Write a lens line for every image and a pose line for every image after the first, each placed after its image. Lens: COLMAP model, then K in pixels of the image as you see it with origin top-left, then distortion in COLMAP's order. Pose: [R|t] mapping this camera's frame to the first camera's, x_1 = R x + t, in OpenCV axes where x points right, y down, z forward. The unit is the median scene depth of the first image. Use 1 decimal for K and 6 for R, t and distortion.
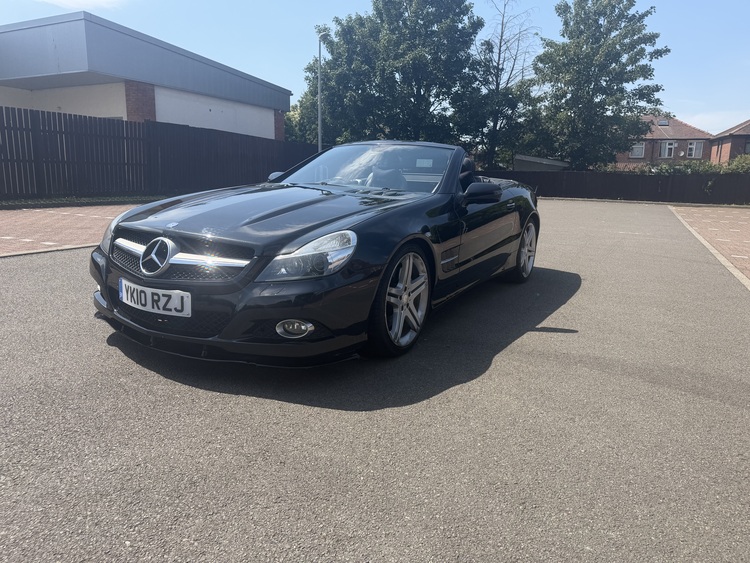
lens RADIAL K [[544.1, 0, 373.1], [0, 544.1, 279.8], [0, 0, 1]] dist [0.008000, -0.028756]
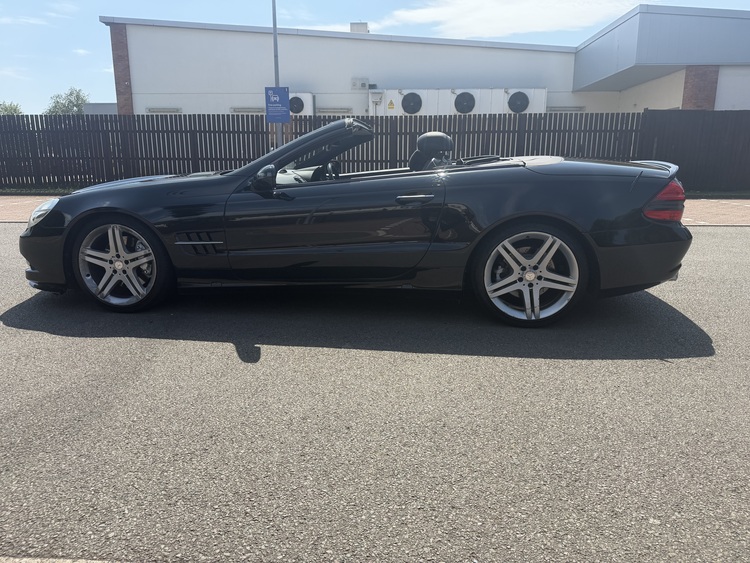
lens RADIAL K [[544.1, 0, 373.1], [0, 544.1, 279.8], [0, 0, 1]] dist [0.008000, -0.028756]
pose [[0.399623, 0.159872, -0.902631, 0.232929], [-0.157964, 0.981954, 0.103986, -0.024483], [0.902967, 0.101028, 0.417665, 0.180363]]
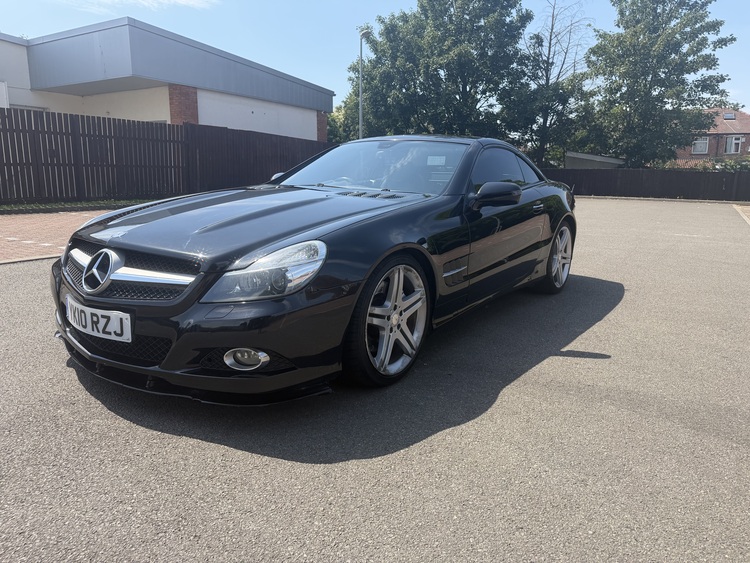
lens RADIAL K [[544.1, 0, 373.1], [0, 544.1, 279.8], [0, 0, 1]] dist [0.008000, -0.028756]
pose [[0.995893, 0.005917, -0.090340, 0.018152], [-0.005953, 0.999982, -0.000133, -0.004759], [0.090338, 0.000670, 0.995911, 0.025975]]
